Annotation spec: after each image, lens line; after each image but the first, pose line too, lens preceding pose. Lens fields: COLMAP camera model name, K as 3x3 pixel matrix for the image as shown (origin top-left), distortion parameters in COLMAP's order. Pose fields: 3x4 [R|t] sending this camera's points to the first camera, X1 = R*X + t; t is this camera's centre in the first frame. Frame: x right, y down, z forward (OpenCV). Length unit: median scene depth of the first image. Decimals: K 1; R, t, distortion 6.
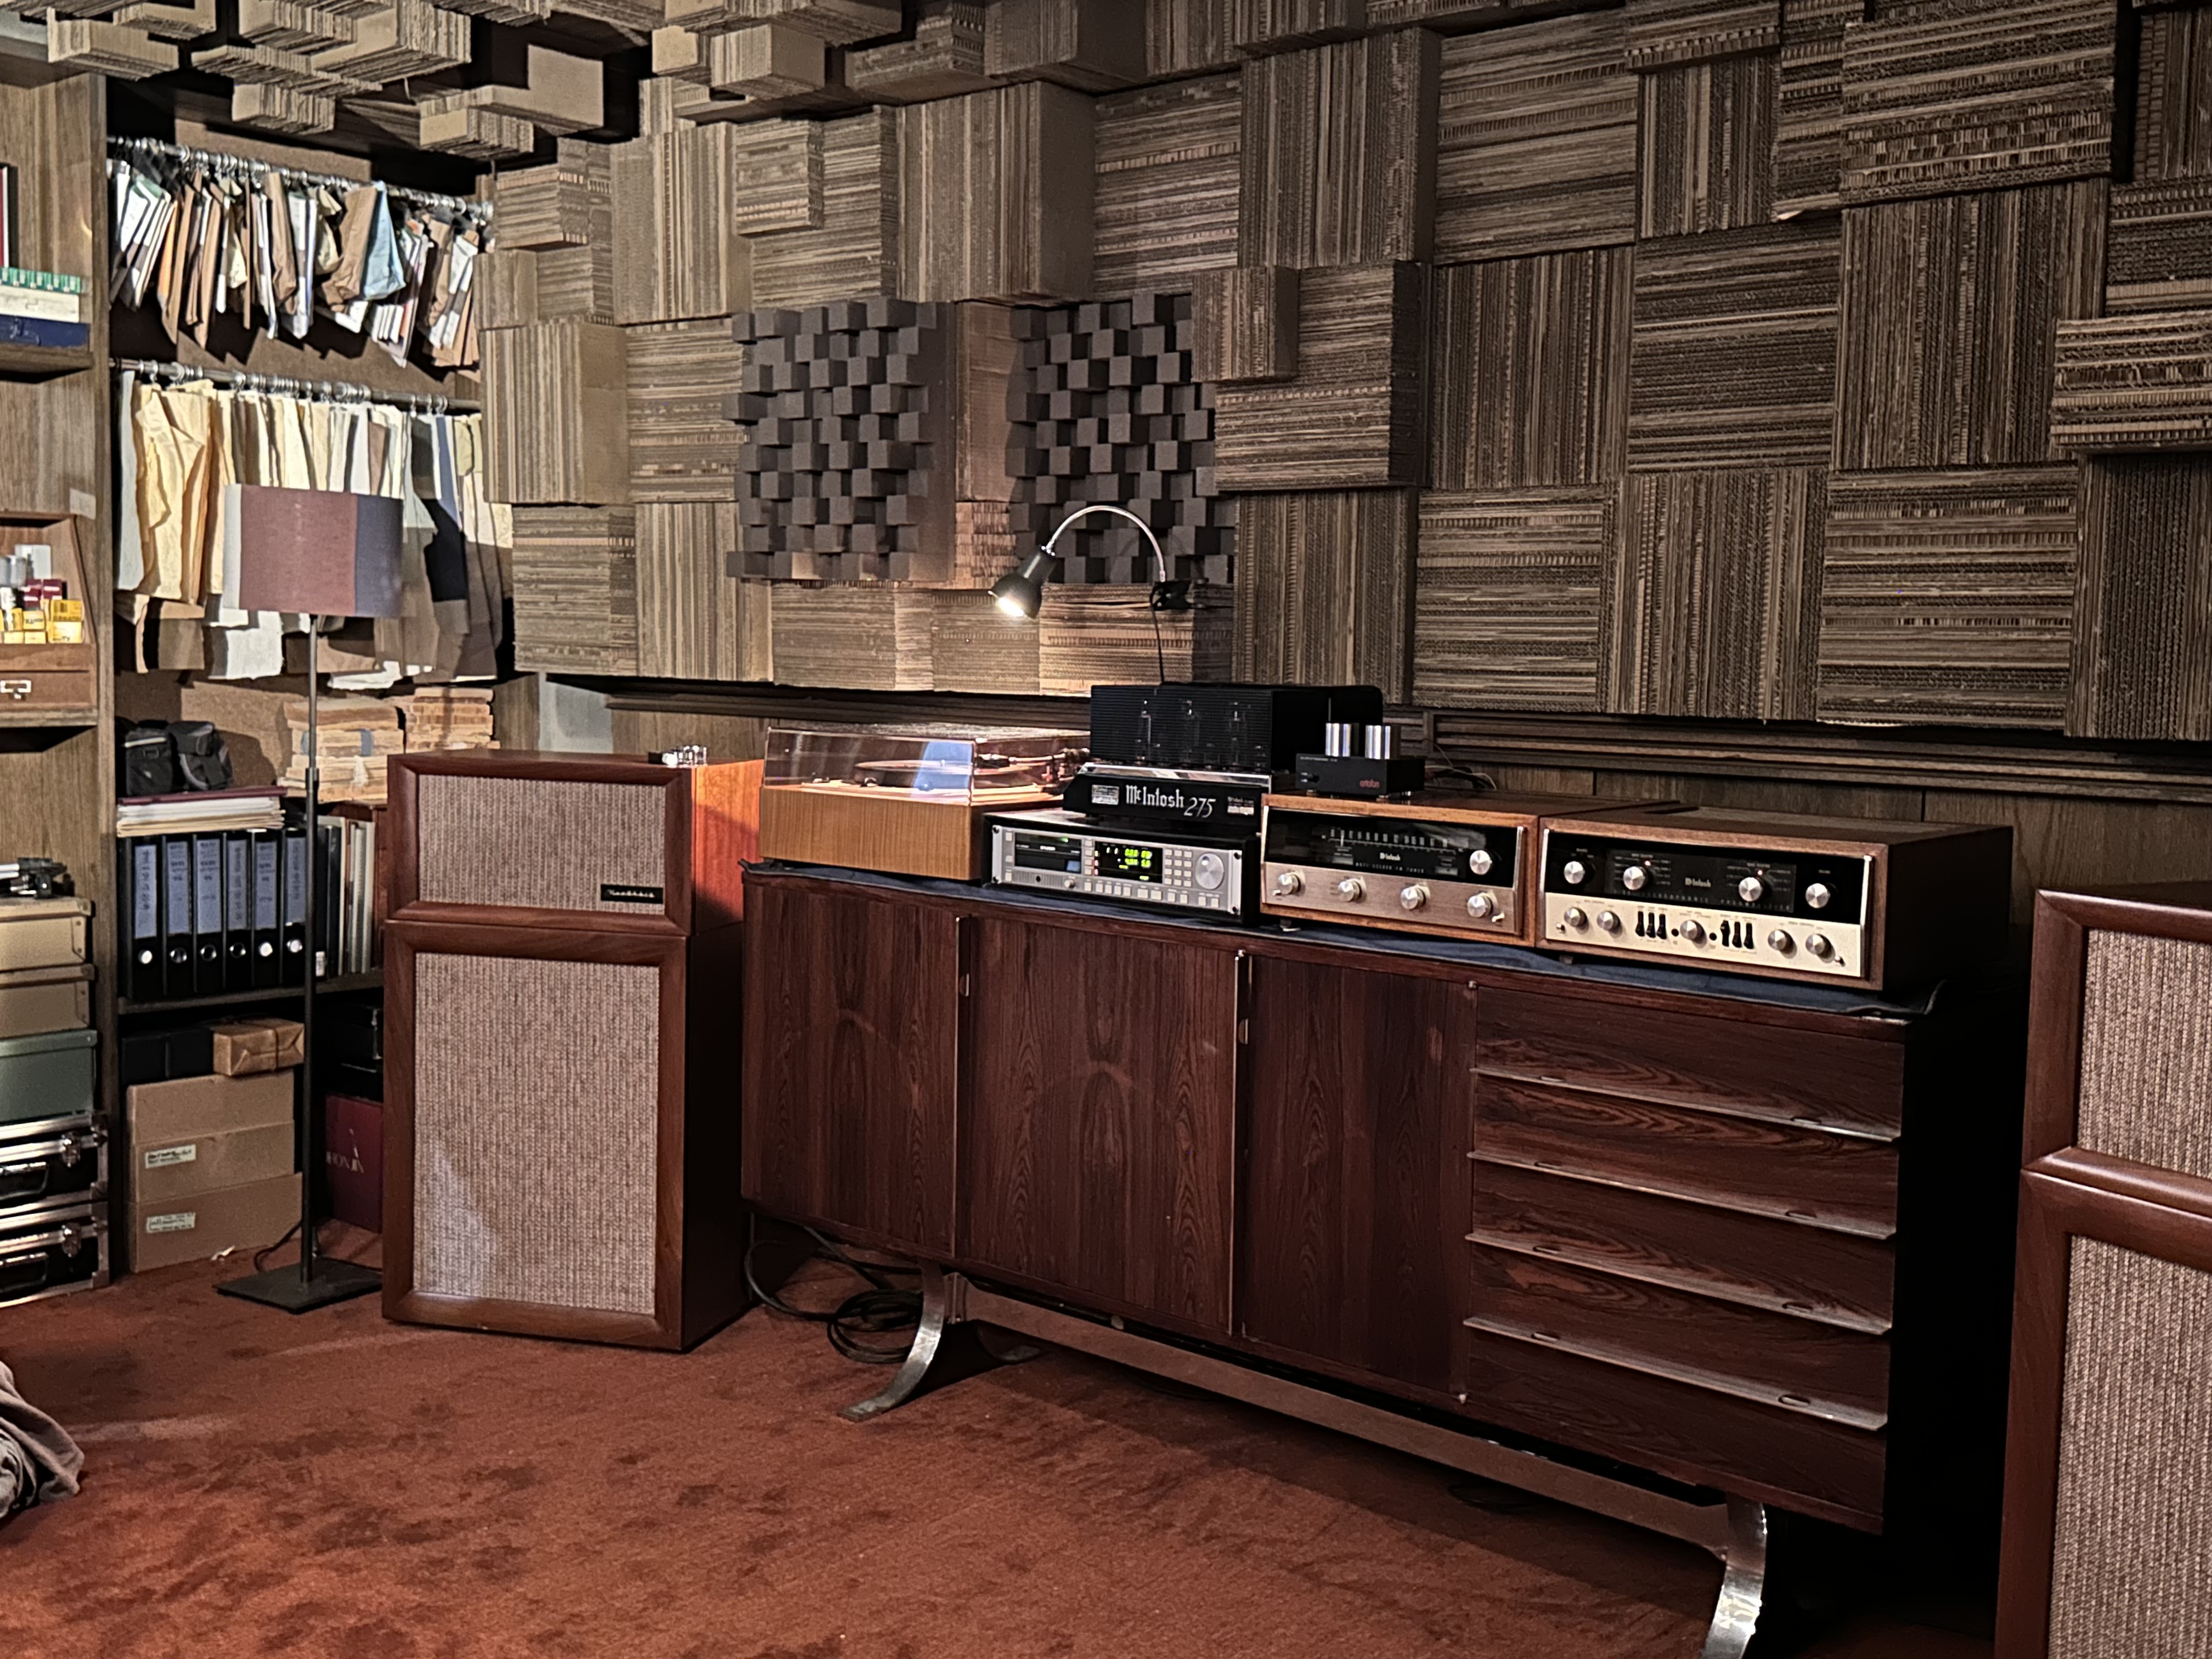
lens RADIAL K [[2224.6, 0, 1158.2], [0, 2224.6, 799.0], [0, 0, 1]] dist [0.177109, -0.390981]
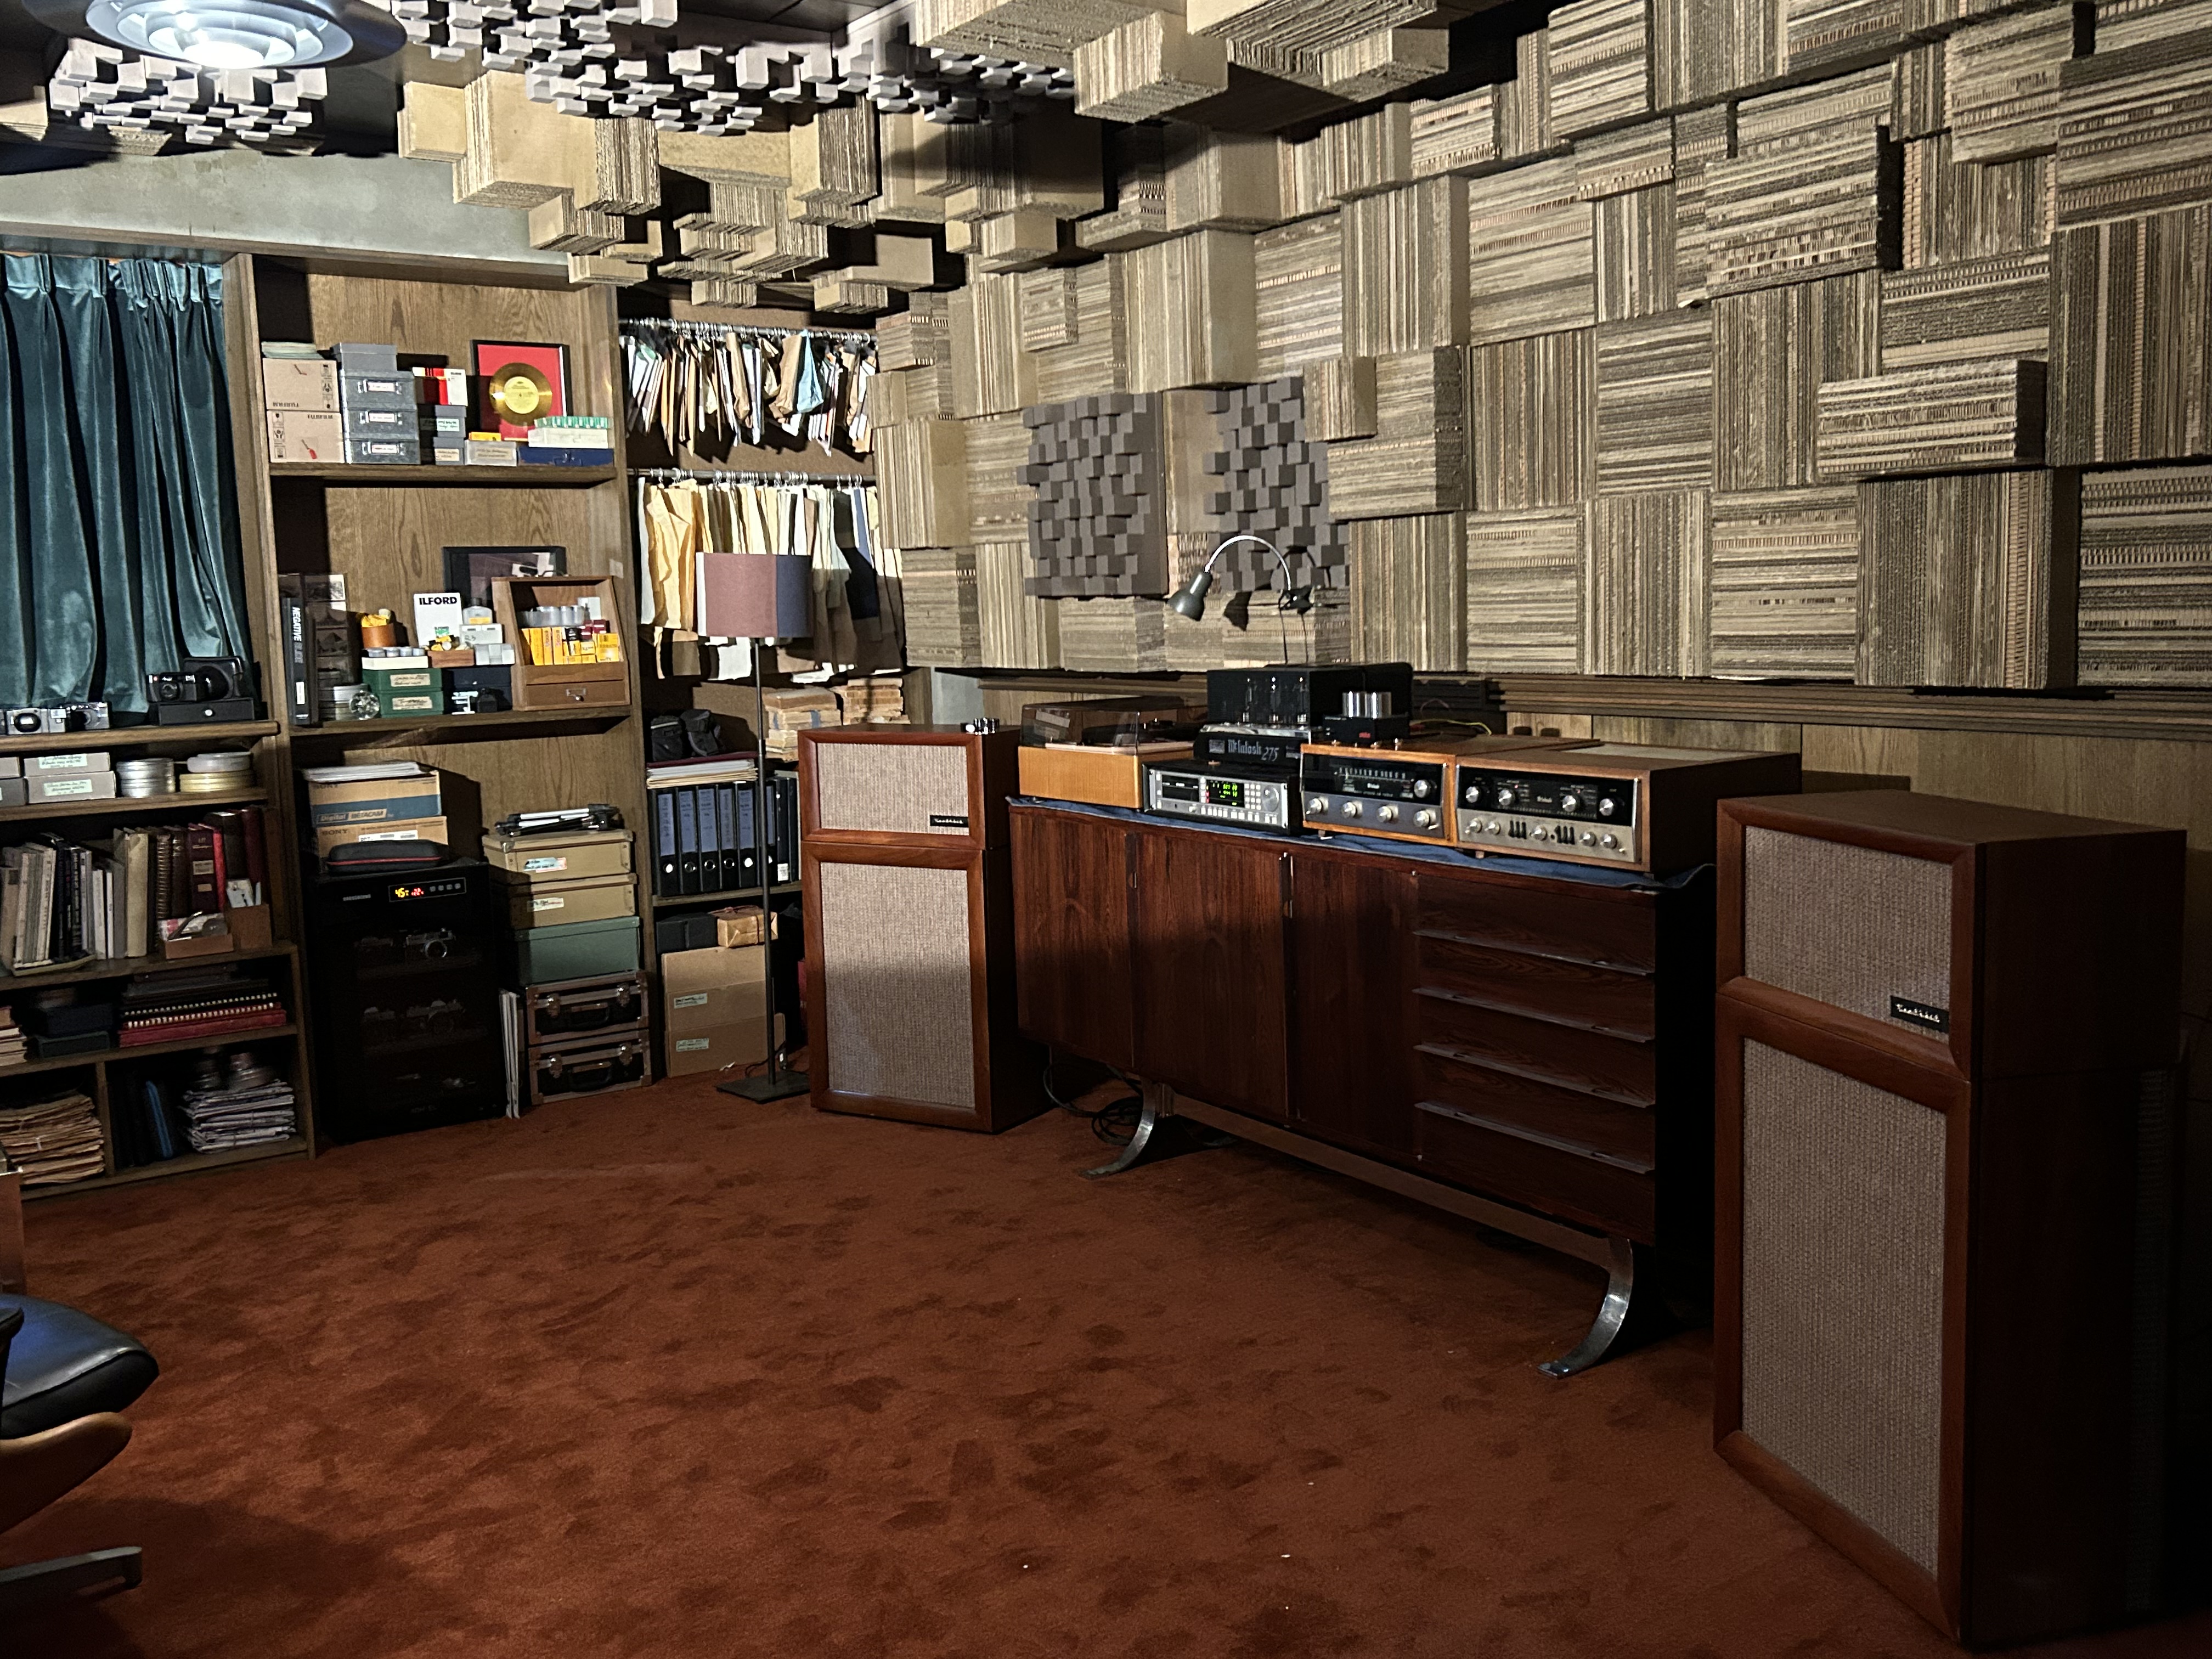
lens RADIAL K [[1935.7, 0, 1164.5], [0, 1935.7, 803.3], [0, 0, 1]] dist [0.079454, -0.171658]
pose [[0.967037, -0.021182, -0.253754, 0.214019], [0.030231, 0.999037, 0.031813, -0.004862], [0.252836, -0.038436, 0.966745, -0.173541]]
